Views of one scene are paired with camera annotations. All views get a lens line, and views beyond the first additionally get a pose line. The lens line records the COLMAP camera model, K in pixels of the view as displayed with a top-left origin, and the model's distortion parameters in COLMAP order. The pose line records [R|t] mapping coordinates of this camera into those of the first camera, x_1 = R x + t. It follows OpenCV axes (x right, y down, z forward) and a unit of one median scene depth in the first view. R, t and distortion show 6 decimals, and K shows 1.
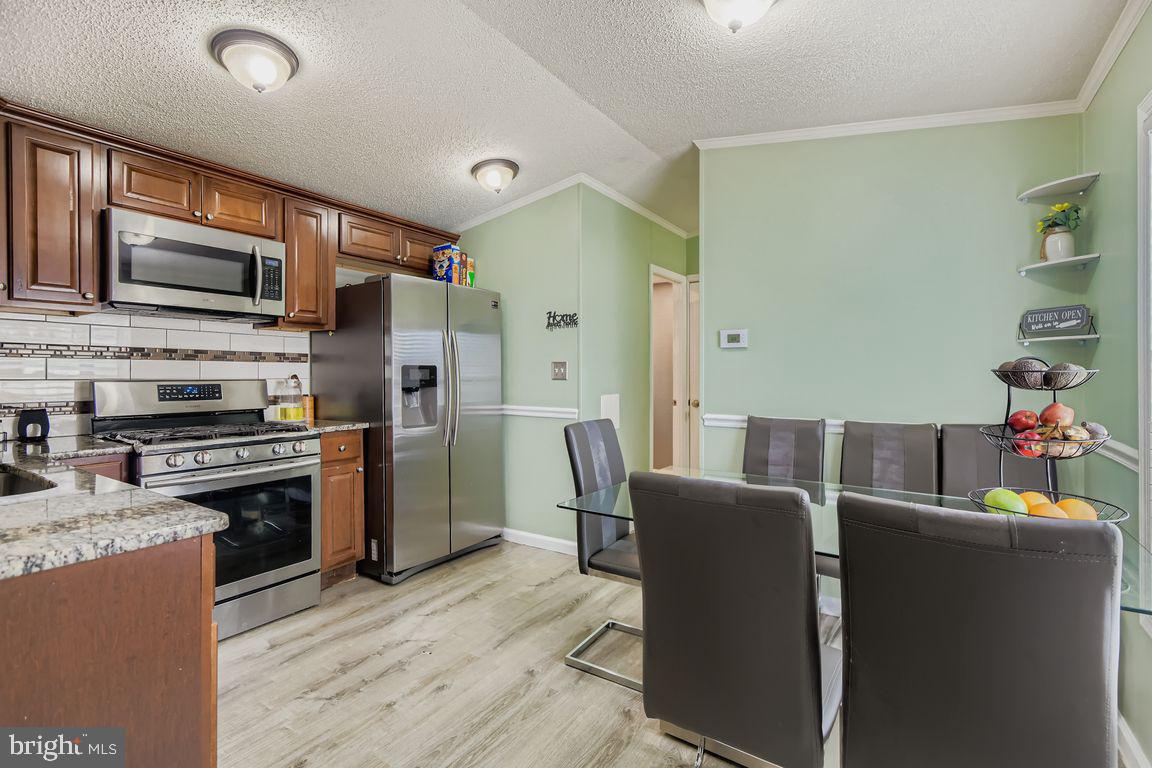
lens RADIAL K [[537.6, 0, 575.3], [0, 537.6, 379.5], [0, 0, 1]] dist [0.003486, 0.000502]
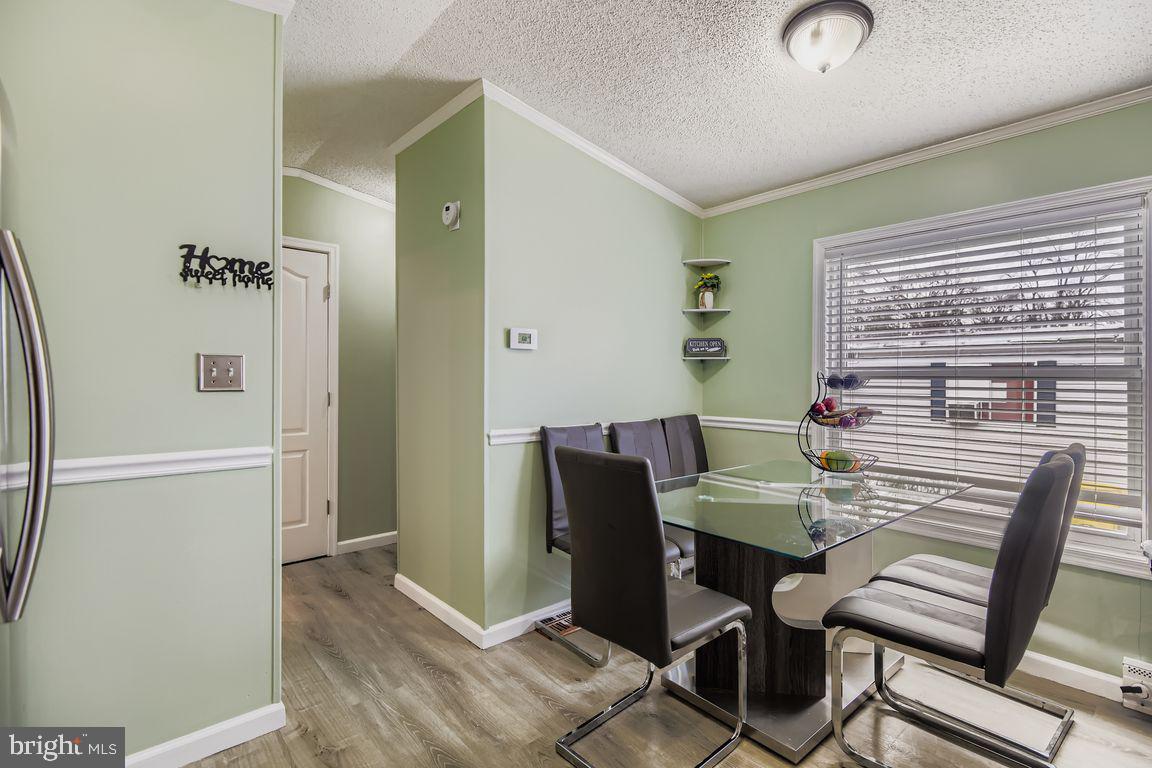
lens RADIAL K [[537.6, 0, 576.4], [0, 537.6, 382.0], [0, 0, 1]] dist [0.003486, 0.000502]
pose [[0.242565, 0.000602, 0.970135, -0.428212], [0.011184, 0.999932, -0.003416, -0.002887], [-0.970071, 0.011678, 0.242542, 0.583362]]
